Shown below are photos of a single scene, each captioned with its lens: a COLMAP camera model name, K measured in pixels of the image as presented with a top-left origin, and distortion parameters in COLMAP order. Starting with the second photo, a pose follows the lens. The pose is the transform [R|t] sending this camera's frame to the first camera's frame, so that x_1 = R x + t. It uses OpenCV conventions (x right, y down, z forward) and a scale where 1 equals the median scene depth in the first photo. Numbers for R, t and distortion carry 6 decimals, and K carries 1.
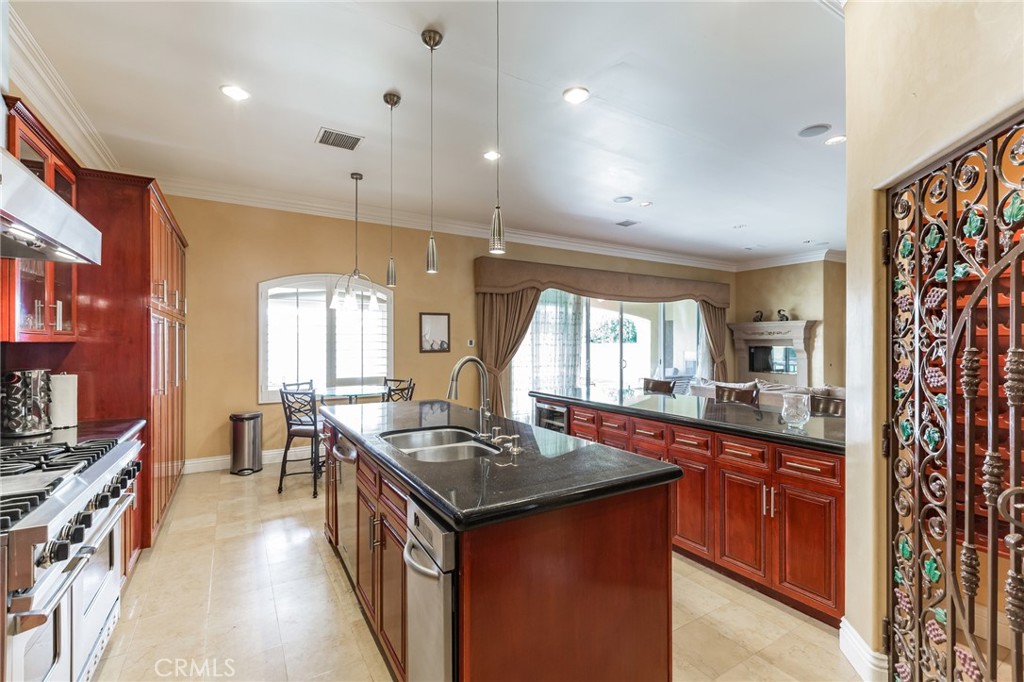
lens RADIAL K [[453.9, 0, 514.5], [0, 453.9, 341.5], [0, 0, 1]] dist [0.000938, -0.000363]
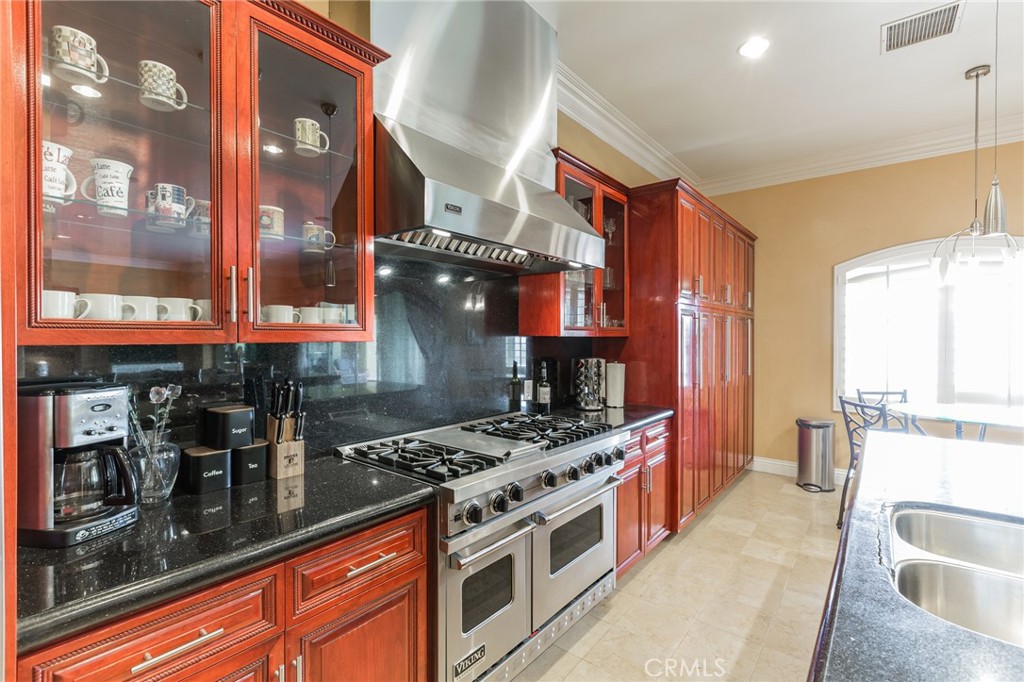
lens RADIAL K [[453.9, 0, 509.8], [0, 453.9, 339.0], [0, 0, 1]] dist [0.000938, -0.000363]
pose [[0.327690, 0.006034, -0.944766, 0.046602], [-0.000578, 0.999981, 0.006186, -0.000004], [0.944785, -0.001481, 0.327687, 0.254537]]
